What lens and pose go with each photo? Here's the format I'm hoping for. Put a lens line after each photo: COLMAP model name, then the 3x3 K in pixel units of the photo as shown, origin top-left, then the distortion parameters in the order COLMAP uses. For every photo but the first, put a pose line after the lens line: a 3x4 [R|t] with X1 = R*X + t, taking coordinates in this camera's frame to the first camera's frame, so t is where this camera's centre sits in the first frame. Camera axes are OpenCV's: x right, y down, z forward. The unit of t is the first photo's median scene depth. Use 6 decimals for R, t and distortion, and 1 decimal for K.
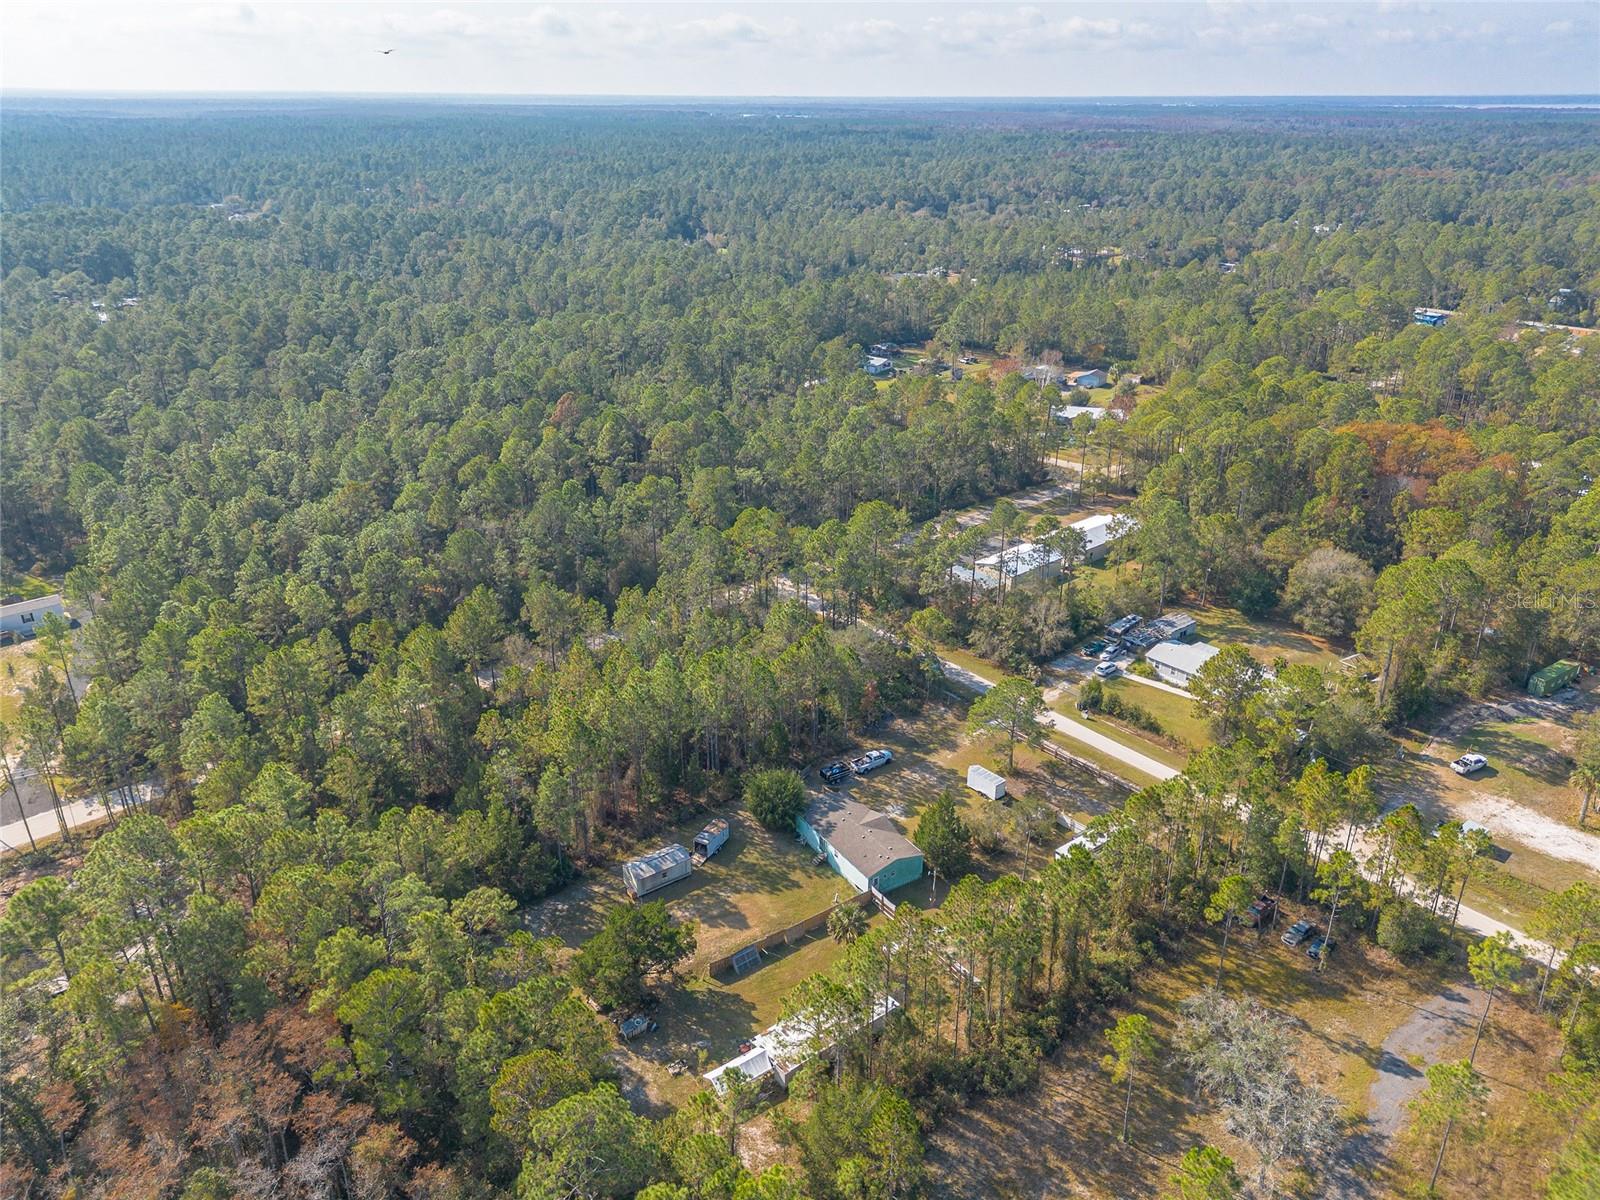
lens RADIAL K [[1117.7, 0, 800.0], [0, 1117.7, 600.0], [0, 0, 1]] dist [0.069079, -0.063966]
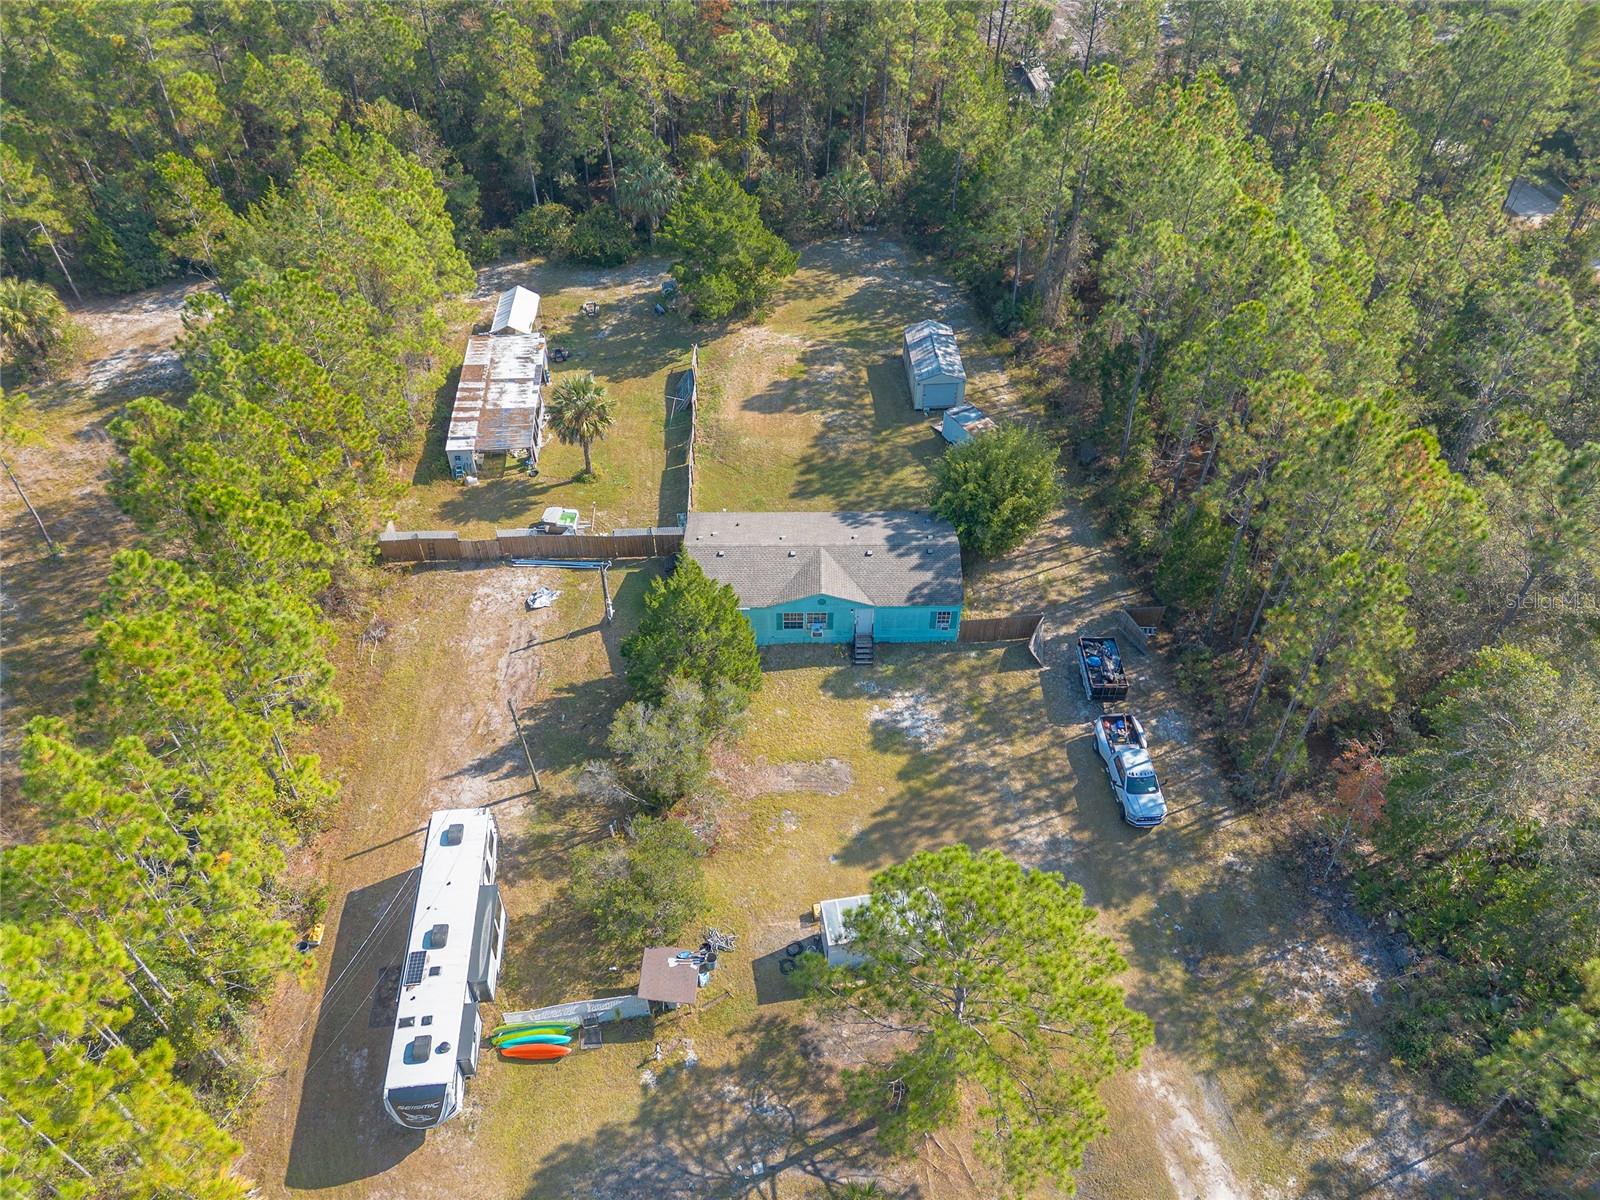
lens RADIAL K [[1138.5, 0, 795.8], [0, 1138.5, 593.3], [0, 0, 1]] dist [0.080278, -0.076671]
pose [[-0.535941, 0.577448, -0.615890, 0.312470], [-0.341913, 0.518548, 0.783711, -0.135422], [0.771921, 0.630604, -0.080474, 0.898554]]
